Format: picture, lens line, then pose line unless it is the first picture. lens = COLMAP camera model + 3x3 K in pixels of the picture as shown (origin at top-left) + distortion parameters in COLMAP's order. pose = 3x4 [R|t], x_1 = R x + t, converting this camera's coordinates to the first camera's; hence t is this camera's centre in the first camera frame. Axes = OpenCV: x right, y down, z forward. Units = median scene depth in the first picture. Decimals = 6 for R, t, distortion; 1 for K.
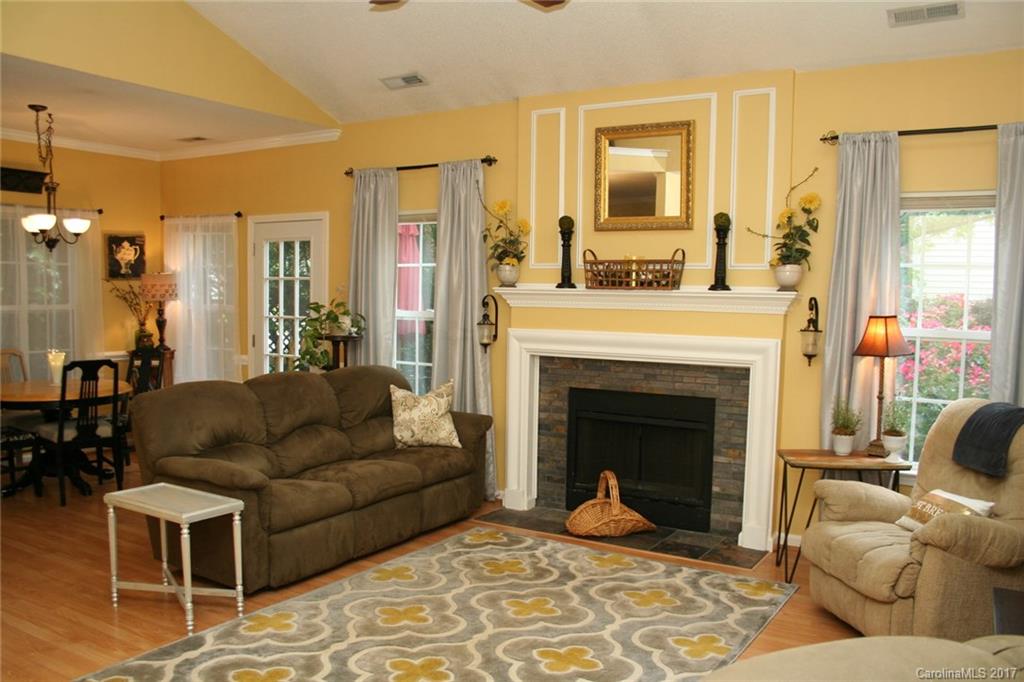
lens RADIAL K [[859.9, 0, 511.9], [0, 859.9, 362.6], [0, 0, 1]] dist [-0.091613, 0.006162]
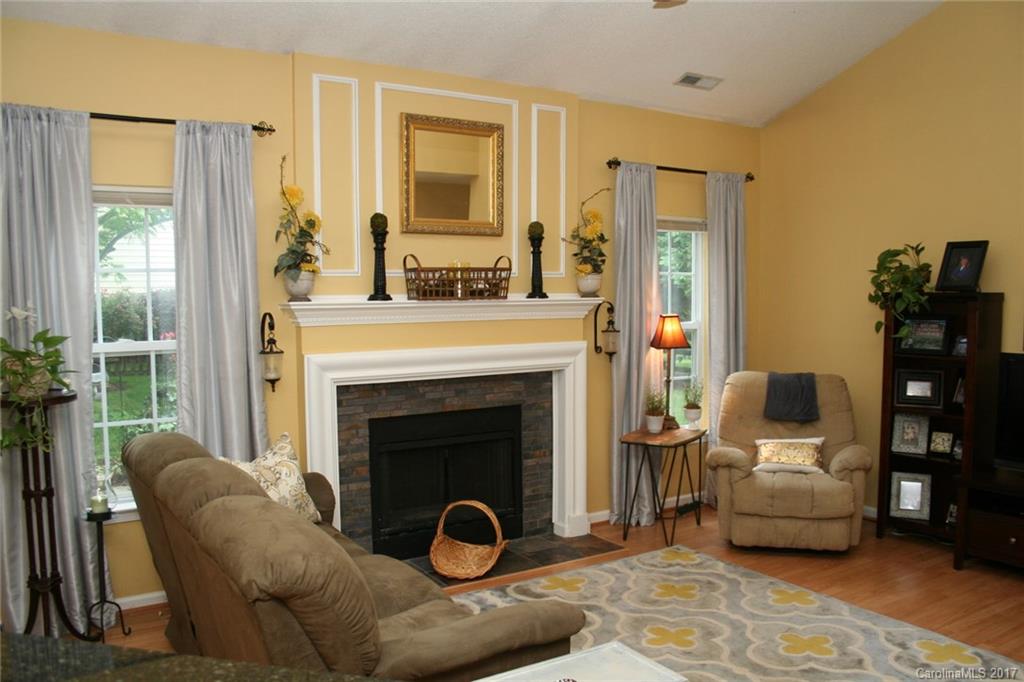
lens RADIAL K [[859.9, 0, 511.9], [0, 859.9, 362.6], [0, 0, 1]] dist [-0.091613, 0.006162]
pose [[0.425152, -0.095048, 0.900118, -0.670563], [0.086868, 0.994165, 0.063949, -0.072539], [-0.900944, 0.051004, 0.430928, 0.560883]]
